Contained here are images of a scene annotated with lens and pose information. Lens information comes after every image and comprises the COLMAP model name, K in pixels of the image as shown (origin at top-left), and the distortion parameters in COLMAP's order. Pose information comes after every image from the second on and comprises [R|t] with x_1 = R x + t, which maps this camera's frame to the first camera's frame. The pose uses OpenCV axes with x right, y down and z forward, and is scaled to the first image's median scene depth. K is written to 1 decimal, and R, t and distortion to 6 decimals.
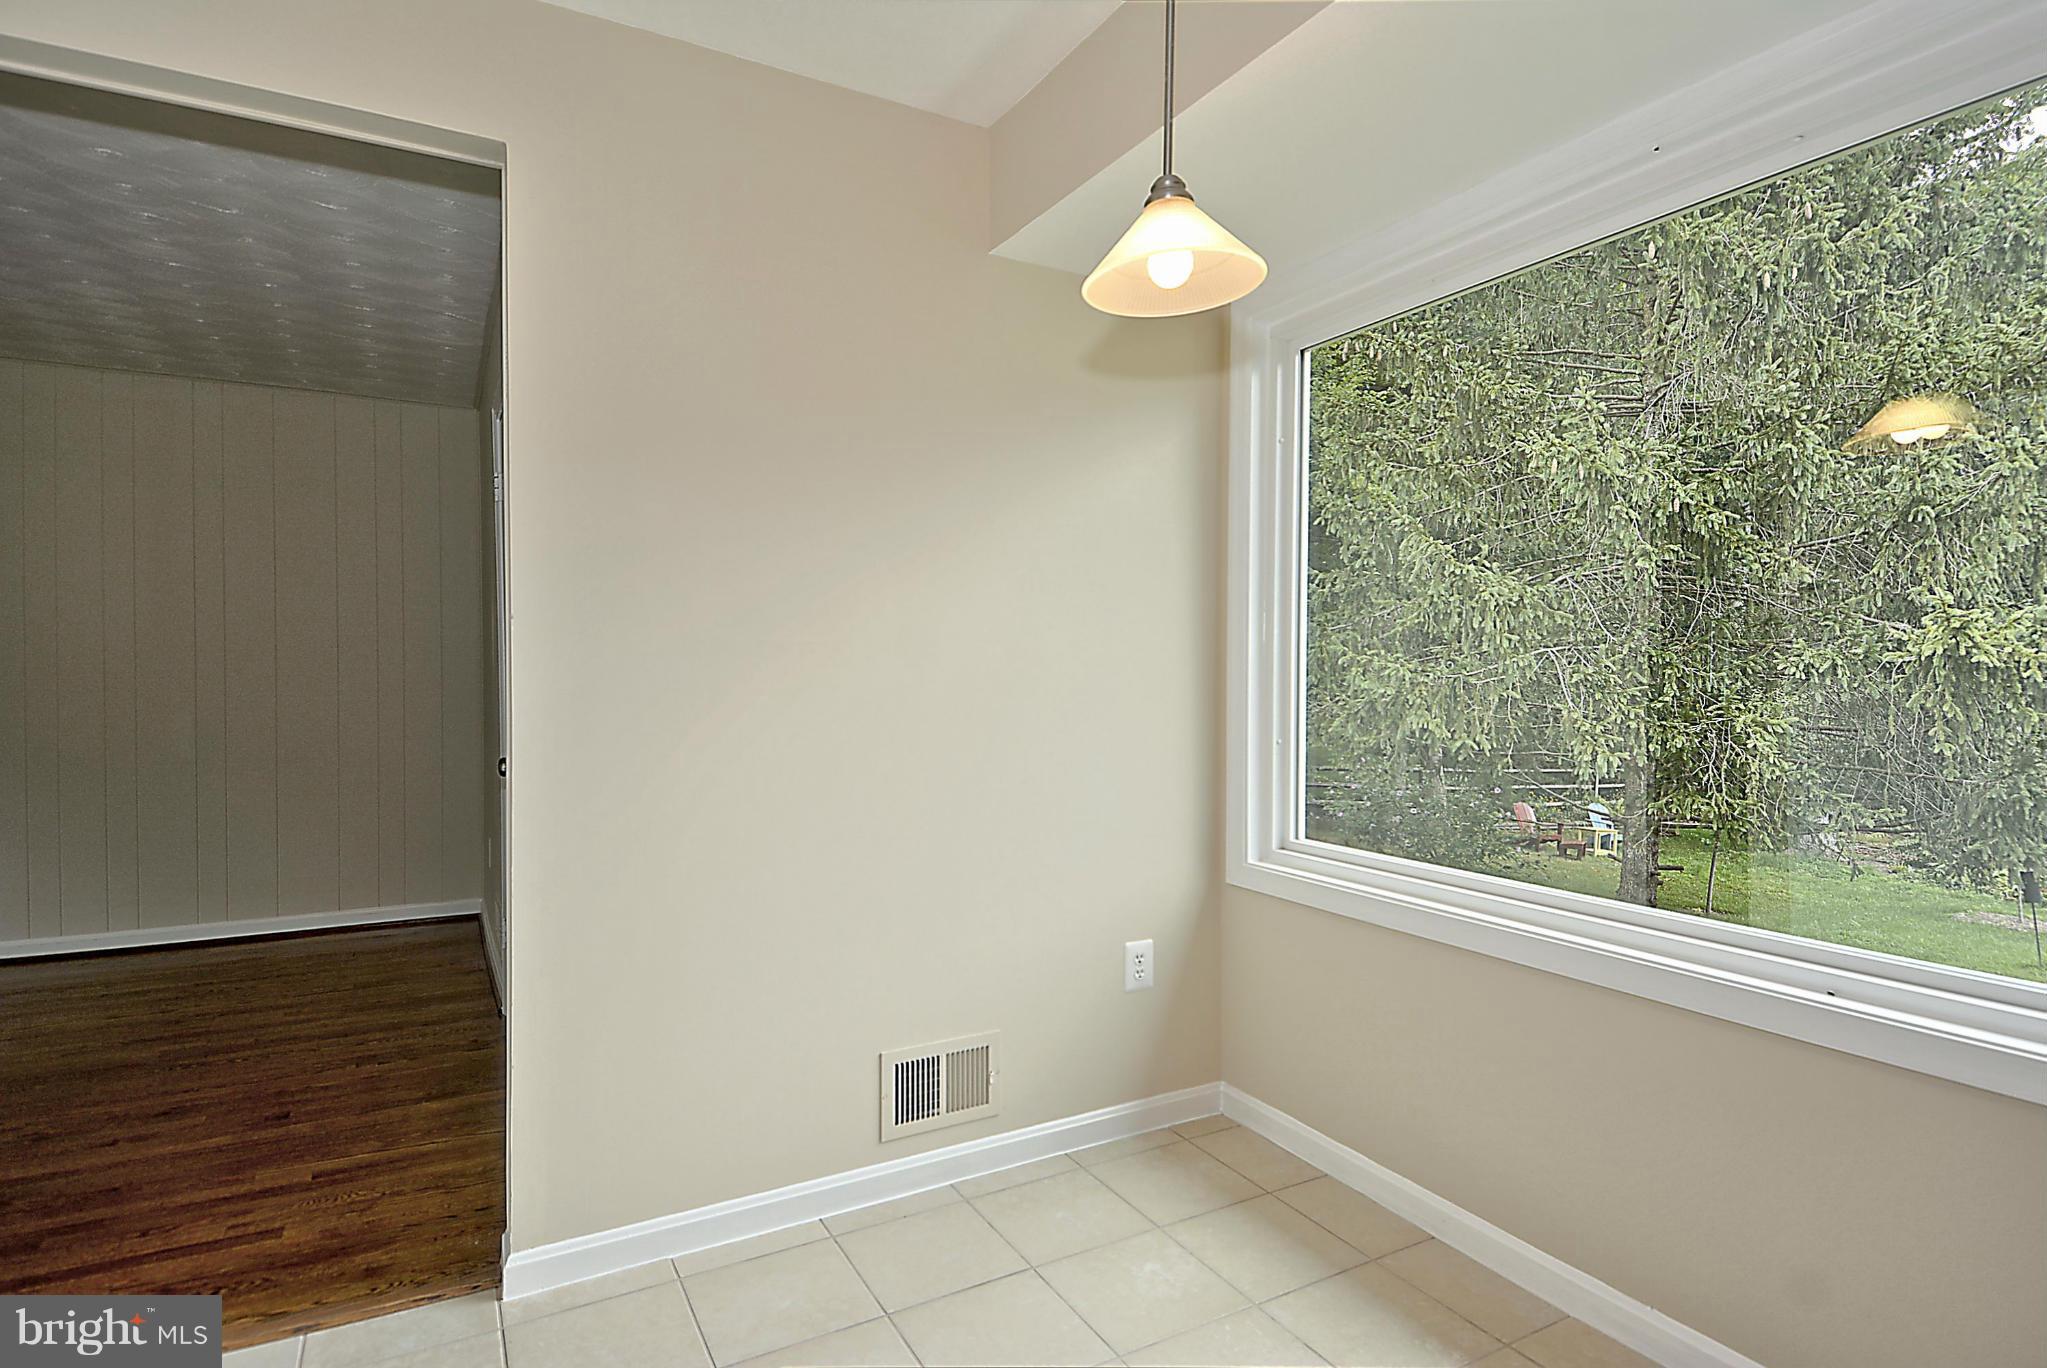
lens RADIAL K [[1063.7, 0, 1036.6], [0, 1063.7, 686.0], [0, 0, 1]] dist [0.085621, -0.062824]
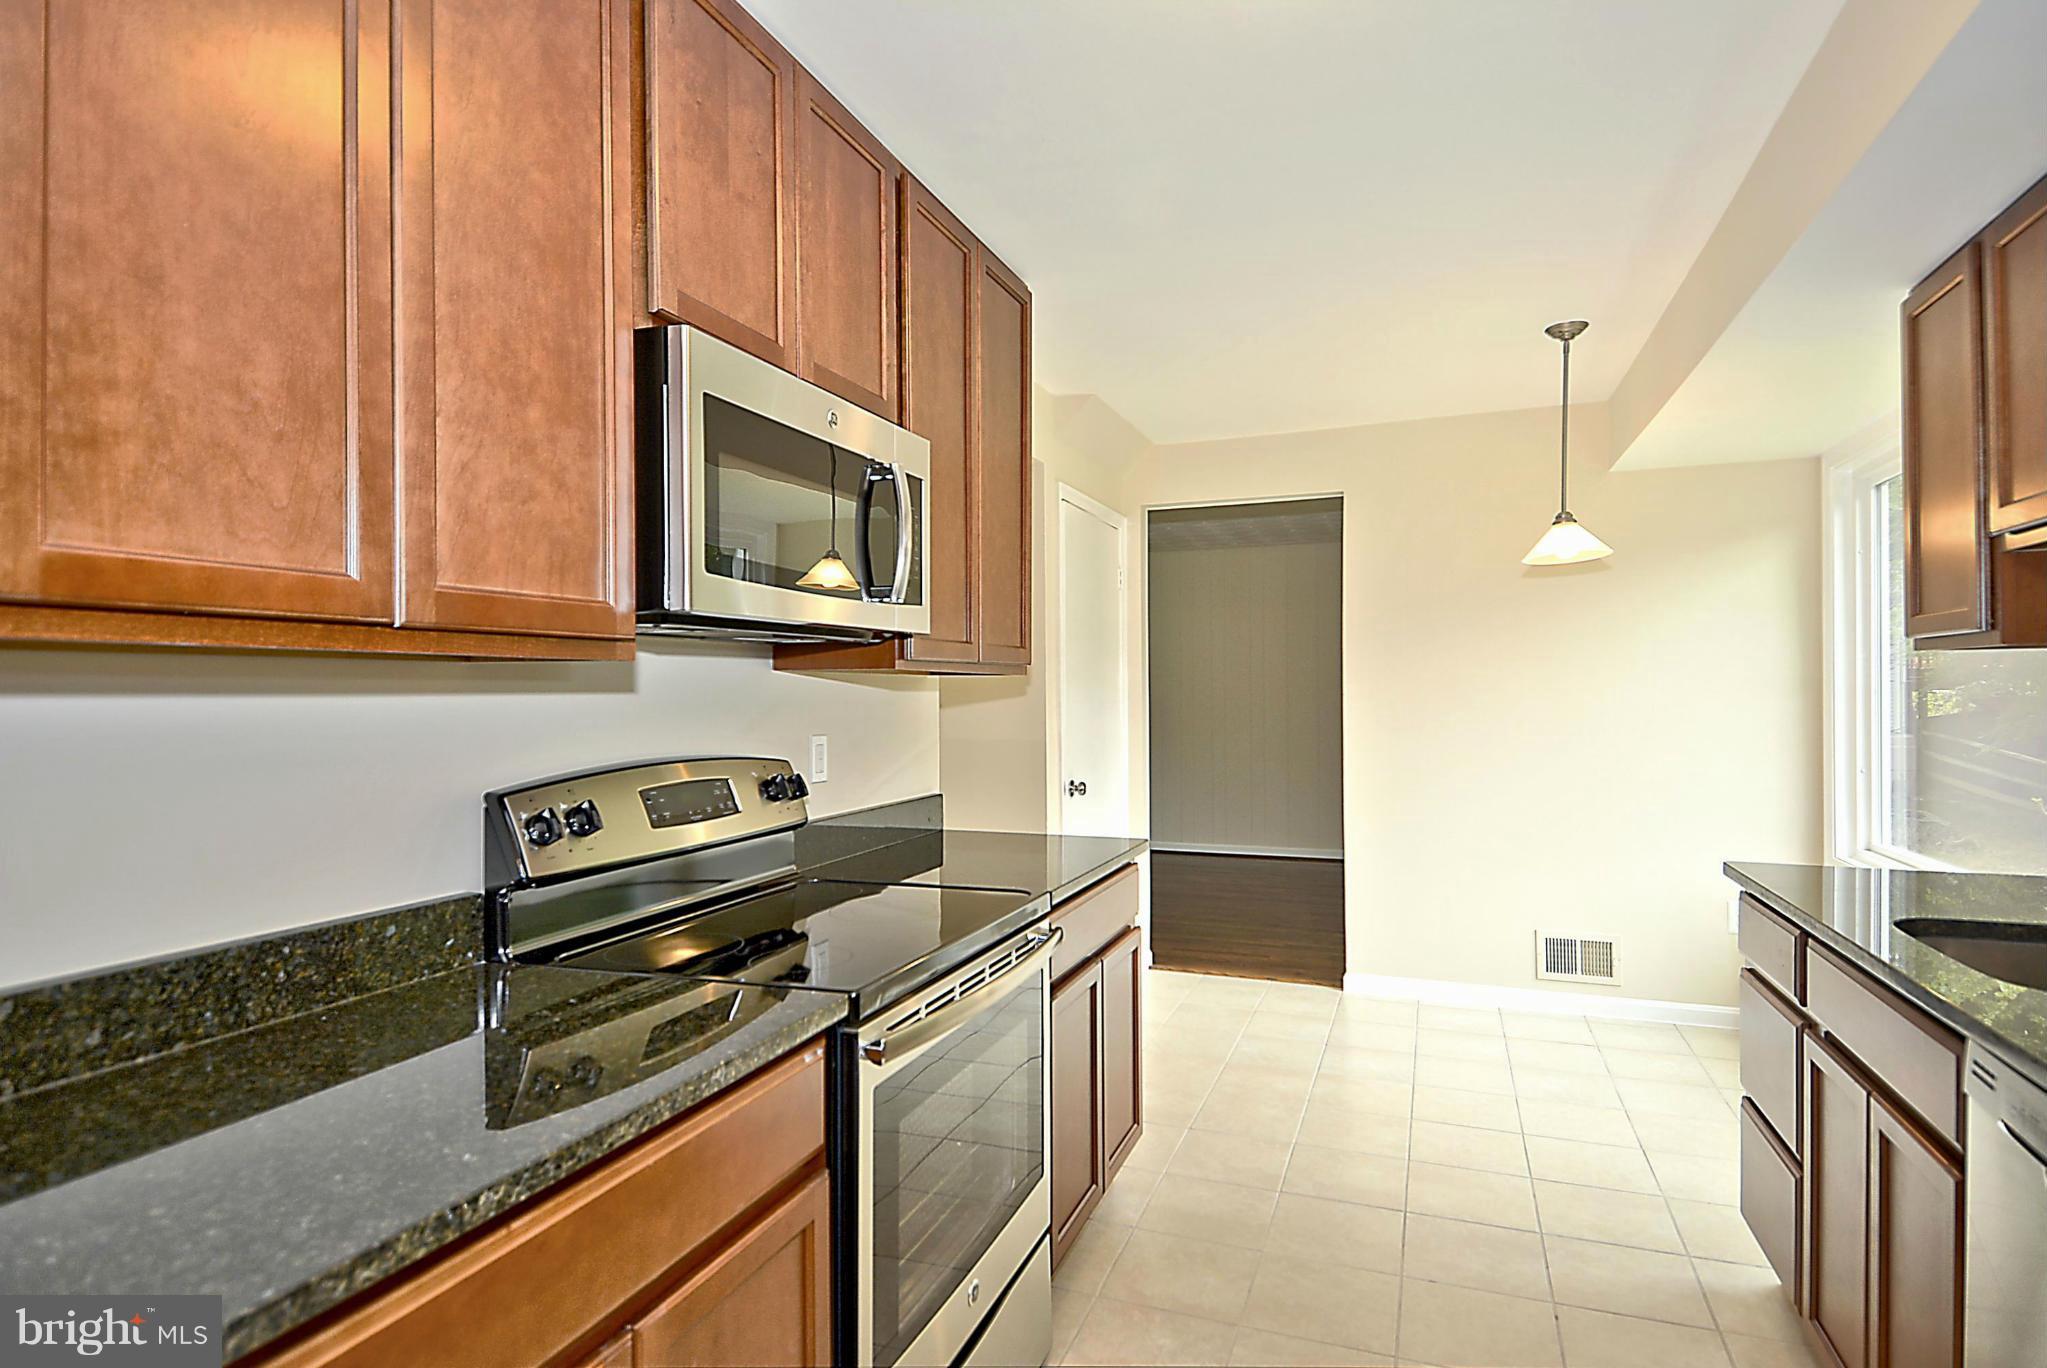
lens RADIAL K [[1063.7, 0, 1036.6], [0, 1063.7, 686.0], [0, 0, 1]] dist [0.085621, -0.062824]
pose [[0.640374, -0.003582, -0.768055, 0.707629], [0.002731, 0.999993, -0.002386, -0.063964], [0.768058, -0.000570, 0.640380, -0.797544]]
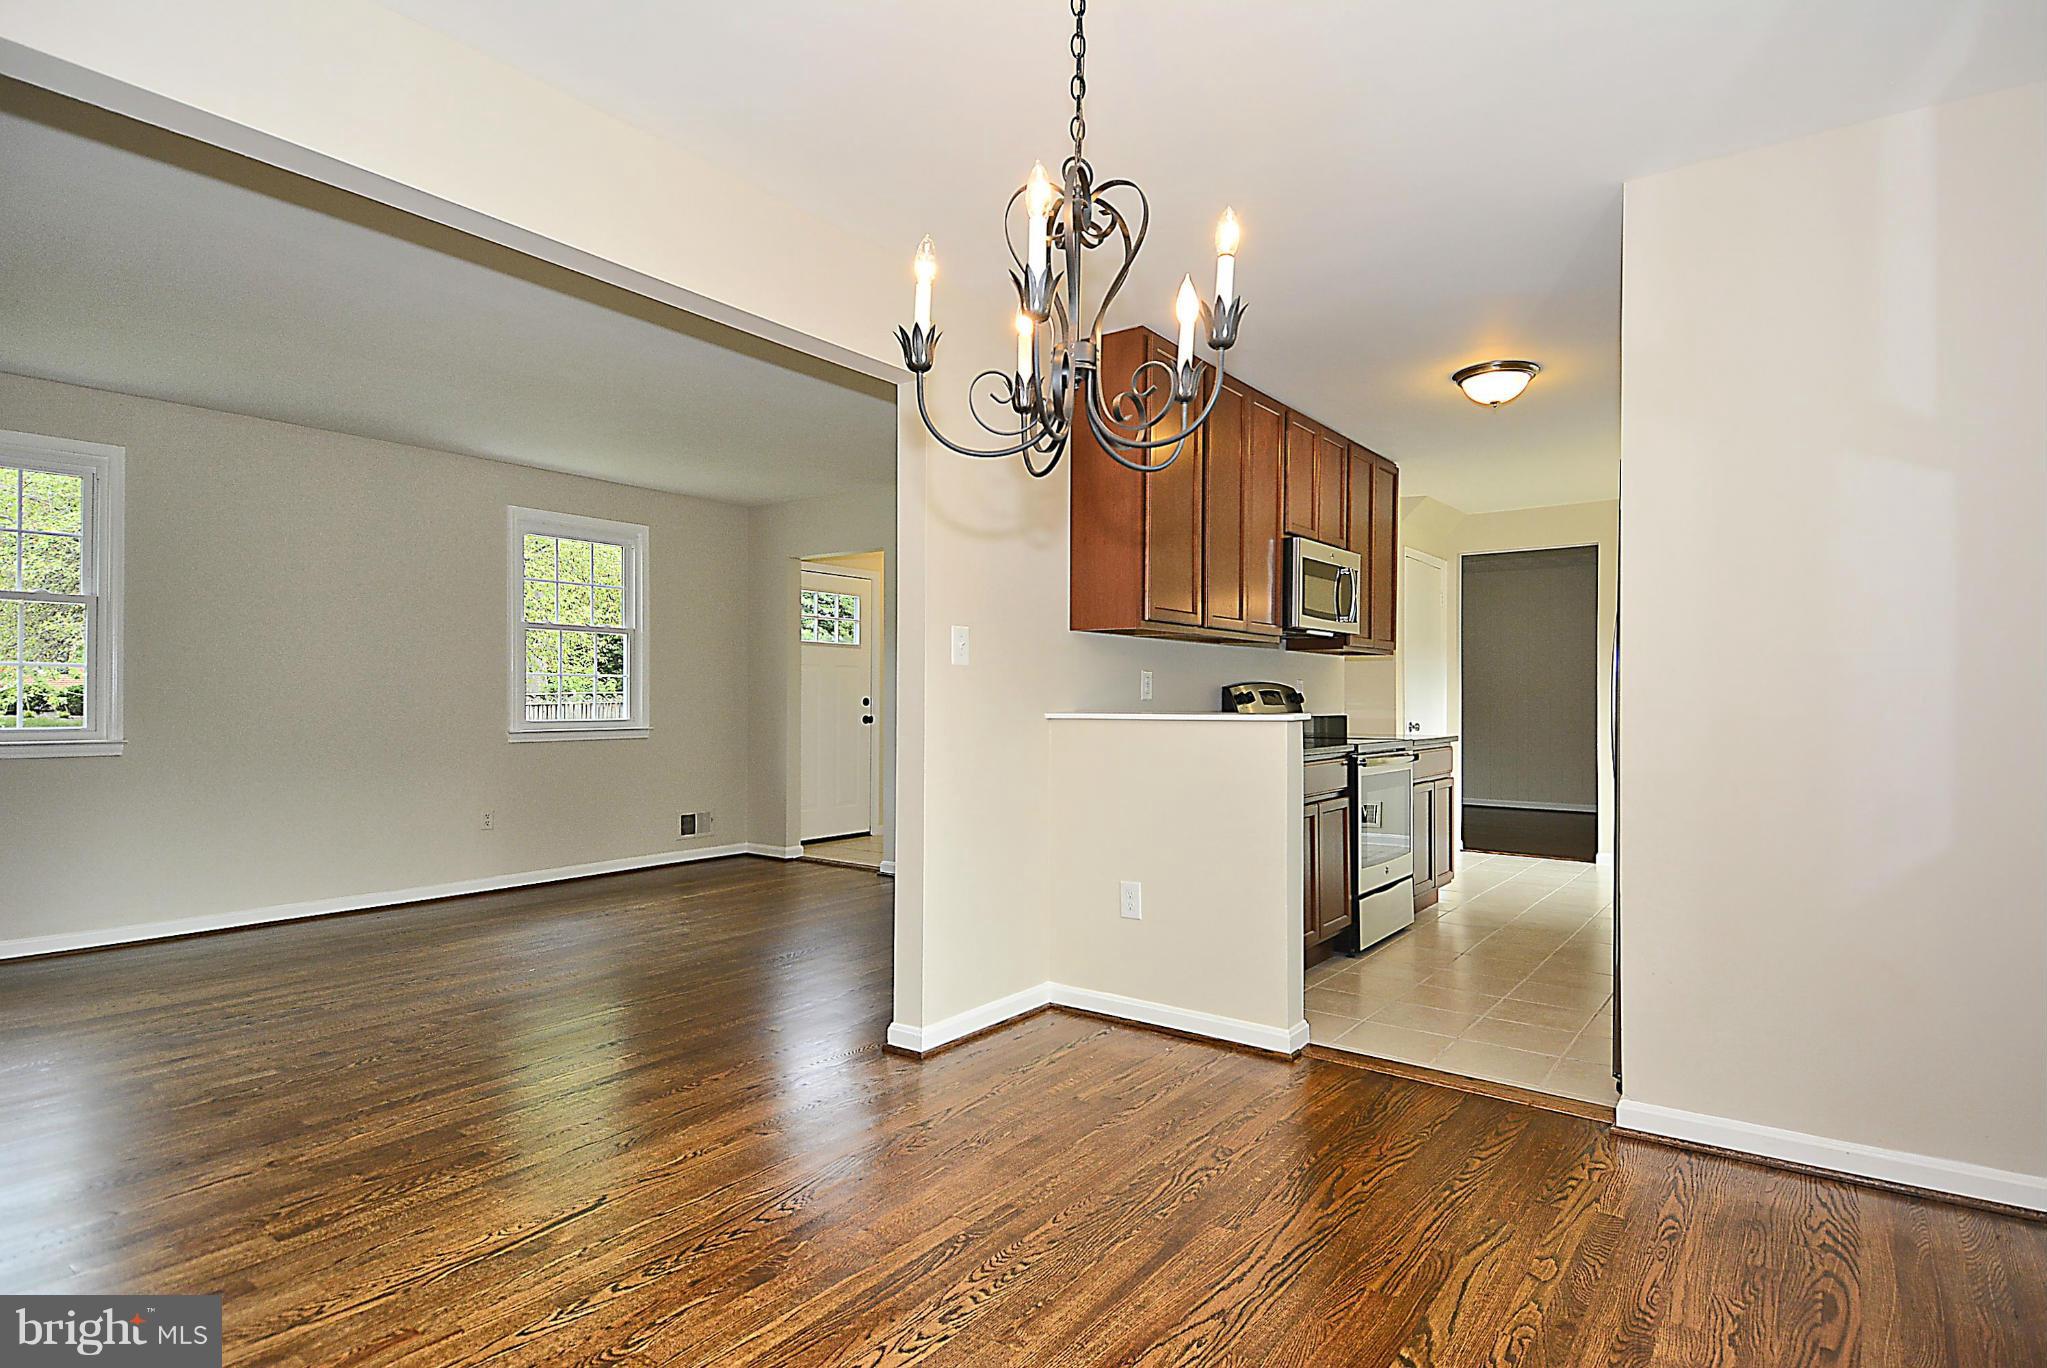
lens RADIAL K [[1063.7, 0, 1036.6], [0, 1063.7, 686.0], [0, 0, 1]] dist [0.085621, -0.062824]
pose [[0.405746, -0.005730, -0.913968, 1.670334], [-0.009040, 0.999906, -0.010282, 0.021310], [0.913941, 0.012434, 0.405656, -1.758081]]
